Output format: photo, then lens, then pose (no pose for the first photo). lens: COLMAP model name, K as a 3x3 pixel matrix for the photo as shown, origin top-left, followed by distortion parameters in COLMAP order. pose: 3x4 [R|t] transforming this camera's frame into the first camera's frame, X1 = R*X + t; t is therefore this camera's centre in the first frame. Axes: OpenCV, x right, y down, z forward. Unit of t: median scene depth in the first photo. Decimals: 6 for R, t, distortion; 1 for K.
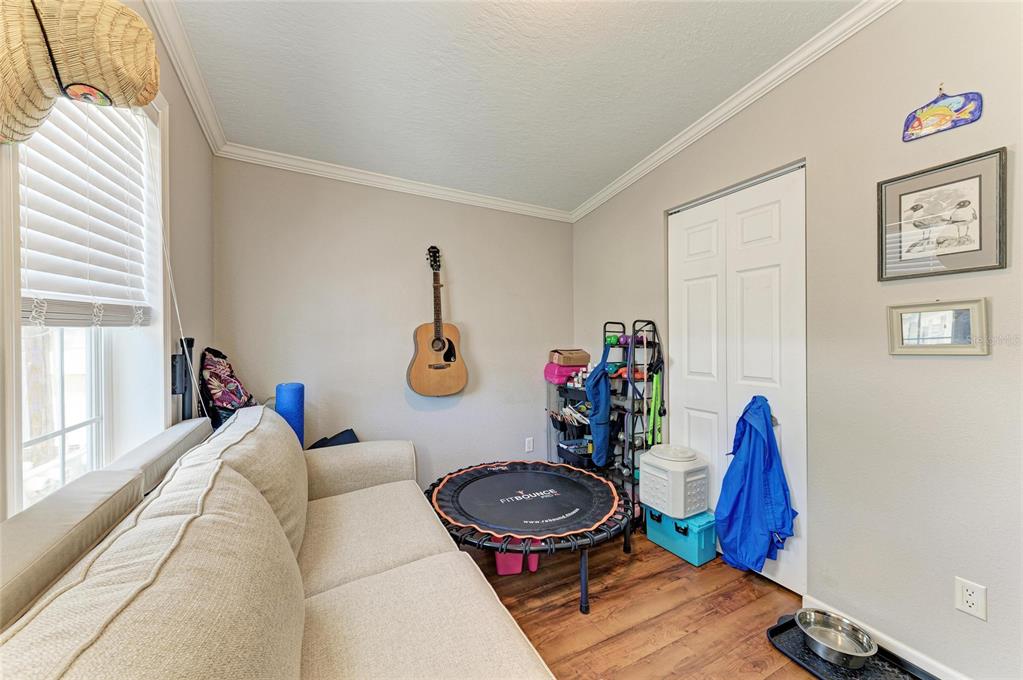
lens RADIAL K [[367.8, 0, 511.5], [0, 367.8, 340.0], [0, 0, 1]] dist [0.000923, 0.000007]
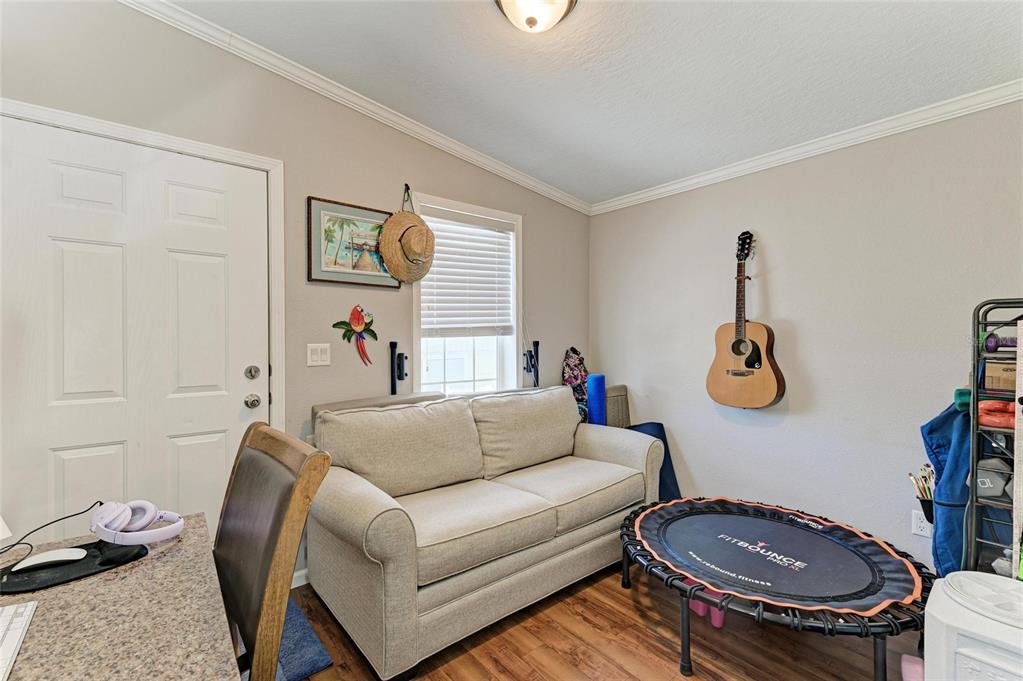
lens RADIAL K [[440.4, 0, 511.5], [0, 440.4, 340.5], [0, 0, 1]] dist [0.007903, -0.000202]
pose [[0.225674, -0.000605, -0.974203, 0.683593], [0.000808, 1.000000, -0.000434, -0.003778], [0.974202, -0.000689, 0.225675, 0.252383]]
